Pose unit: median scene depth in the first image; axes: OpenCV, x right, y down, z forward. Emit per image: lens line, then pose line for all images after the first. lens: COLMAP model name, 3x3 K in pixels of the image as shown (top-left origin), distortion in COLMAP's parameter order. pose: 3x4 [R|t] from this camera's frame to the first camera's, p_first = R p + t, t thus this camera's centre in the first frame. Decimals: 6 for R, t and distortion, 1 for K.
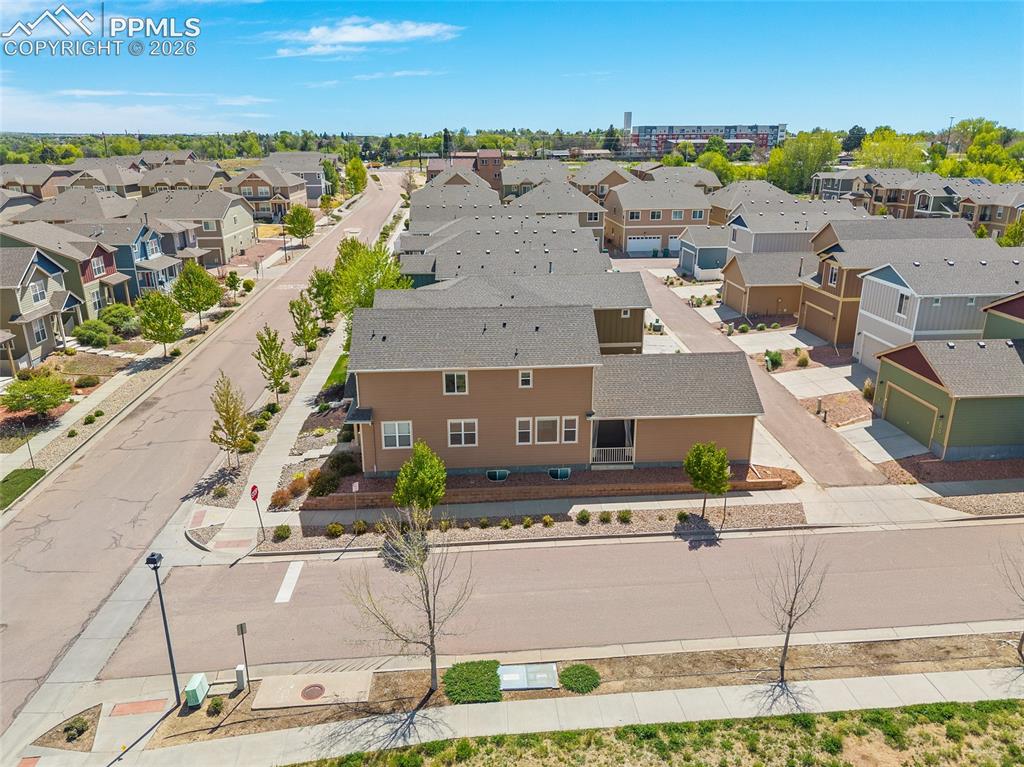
lens RADIAL K [[720.5, 0, 508.6], [0, 720.5, 381.2], [0, 0, 1]] dist [0.007388, -0.001556]
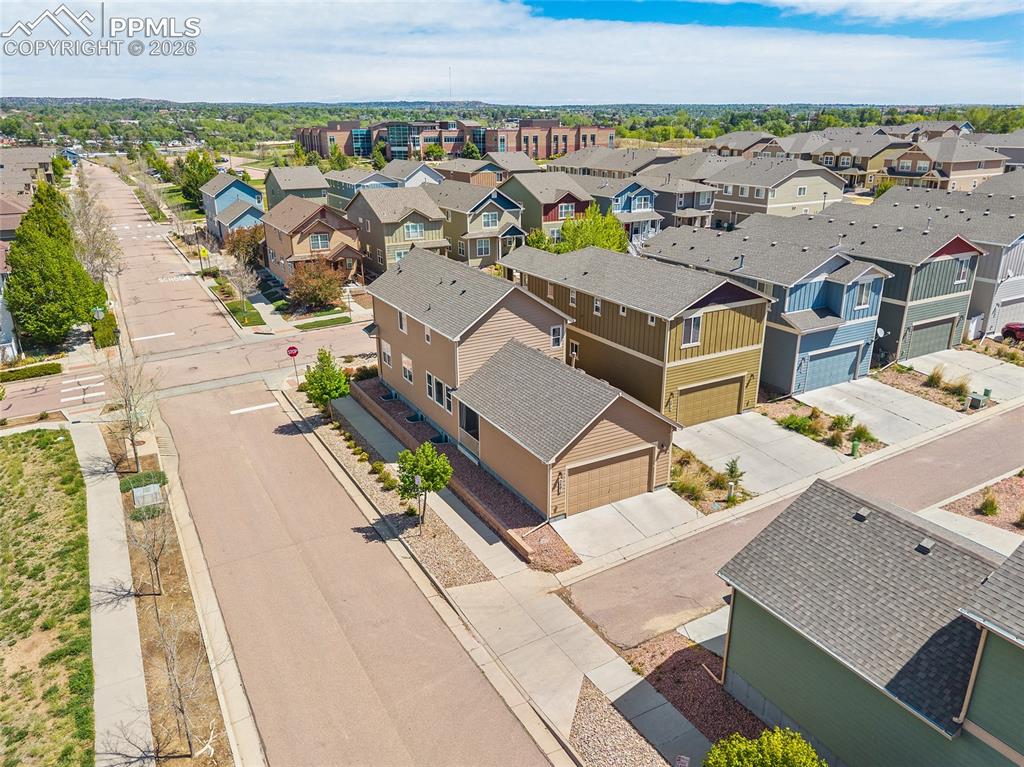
lens RADIAL K [[720.5, 0, 508.6], [0, 720.5, 381.2], [0, 0, 1]] dist [0.007388, -0.001556]
pose [[0.437412, 0.307625, -0.845008, 0.979989], [-0.278476, 0.939815, 0.197988, -0.179562], [0.855057, 0.148712, 0.496752, 0.597938]]
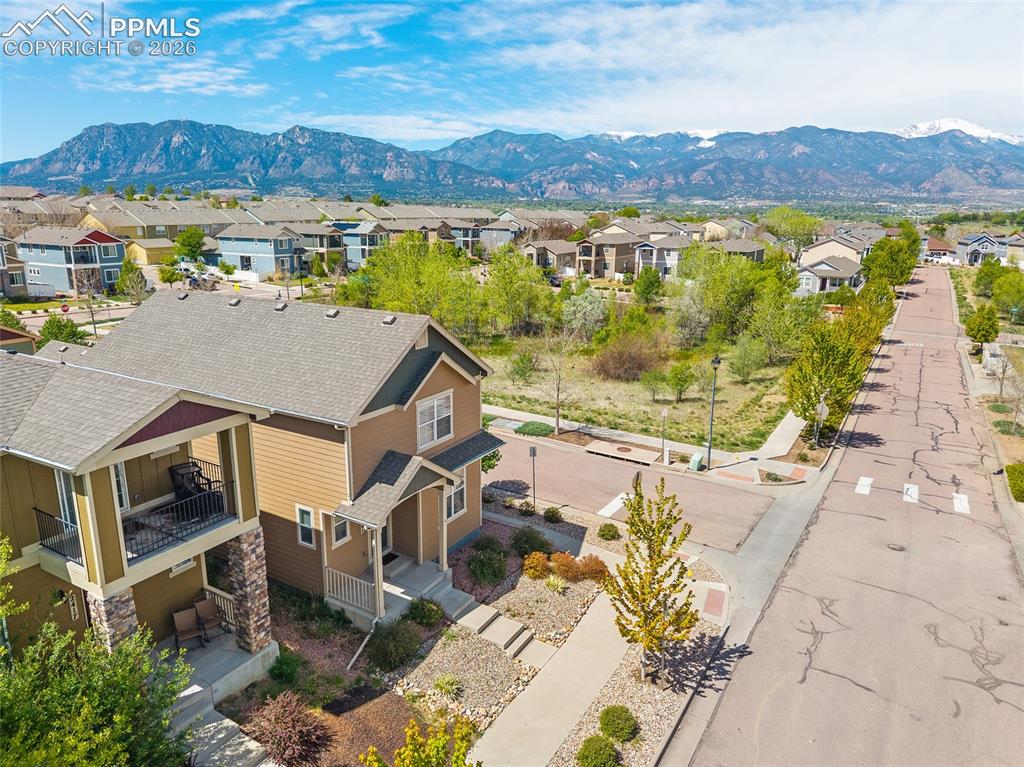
lens RADIAL K [[685.5, 0, 516.5], [0, 685.5, 380.8], [0, 0, 1]] dist [0.003640, -0.005437]
pose [[-0.830222, -0.137027, 0.540329, -0.583006], [0.171089, 0.859894, 0.480948, -0.309723], [-0.530528, 0.491738, -0.690459, 1.407620]]
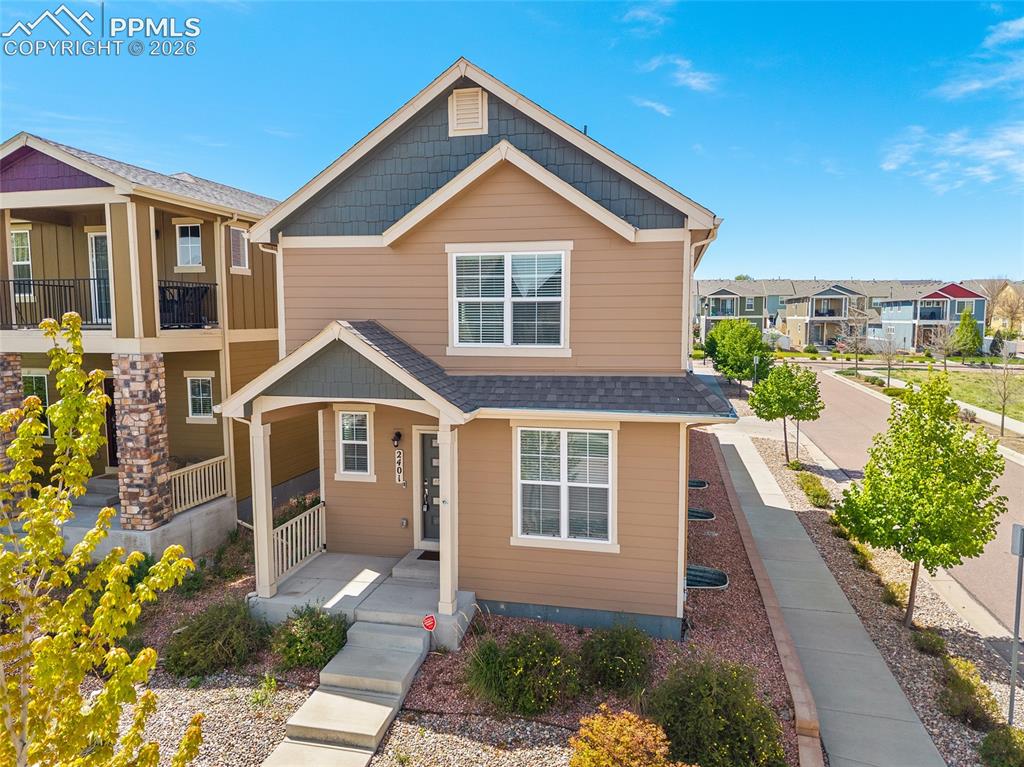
lens RADIAL K [[697.4, 0, 506.7], [0, 697.4, 383.9], [0, 0, 1]] dist [-0.003848, -0.001714]
pose [[0.286504, -0.085851, 0.954225, -0.485606], [0.302653, 0.953087, -0.005123, 0.020909], [-0.909019, 0.290267, 0.299046, 0.986840]]
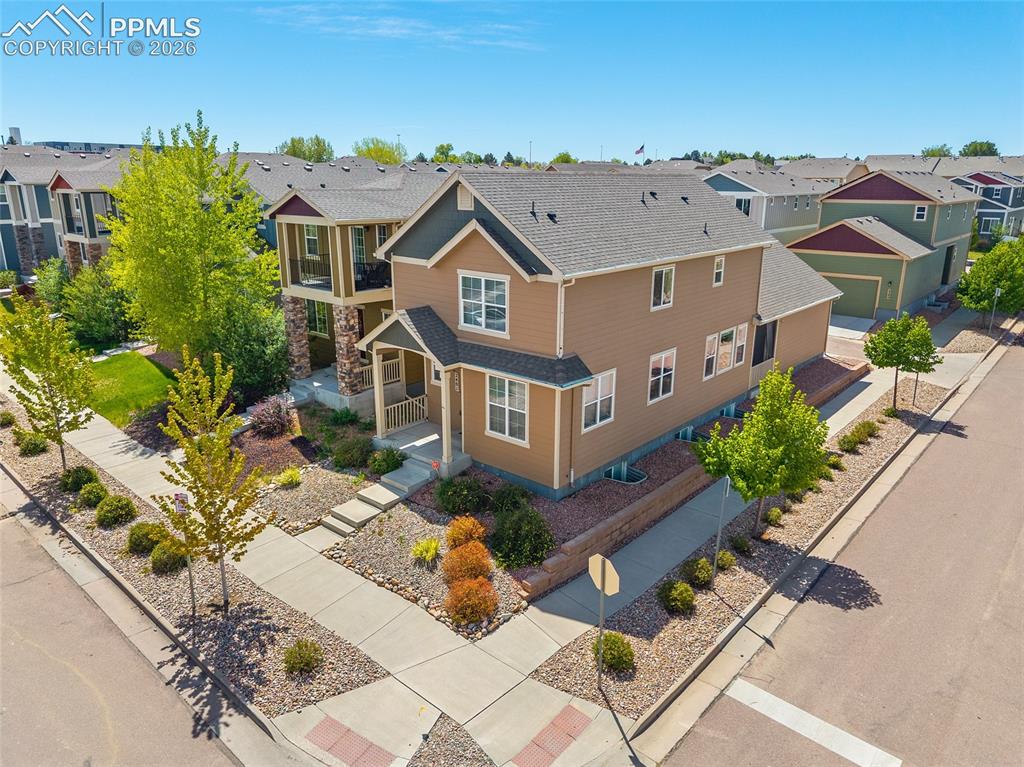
lens RADIAL K [[705.5, 0, 512.8], [0, 705.5, 390.1], [0, 0, 1]] dist [-0.005974, -0.001917]
pose [[0.706497, -0.197362, 0.679640, -0.560362], [0.216990, 0.974484, 0.057418, 0.024147], [-0.673630, 0.106909, 0.731295, 0.677781]]
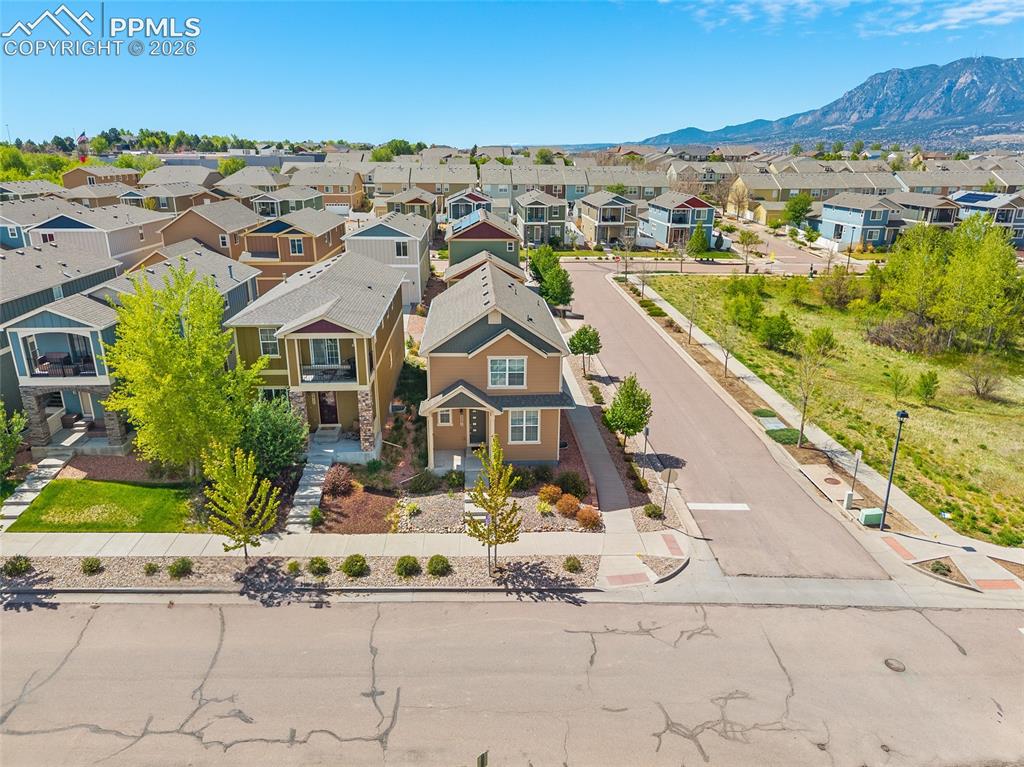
lens RADIAL K [[674.1, 0, 509.5], [0, 674.1, 418.5], [0, 0, 1]] dist [0.003717, 0.000618]
pose [[0.005897, -0.362105, 0.932119, -1.042739], [0.308622, 0.887290, 0.342737, -0.255621], [-0.951167, 0.285651, 0.116986, 0.973338]]
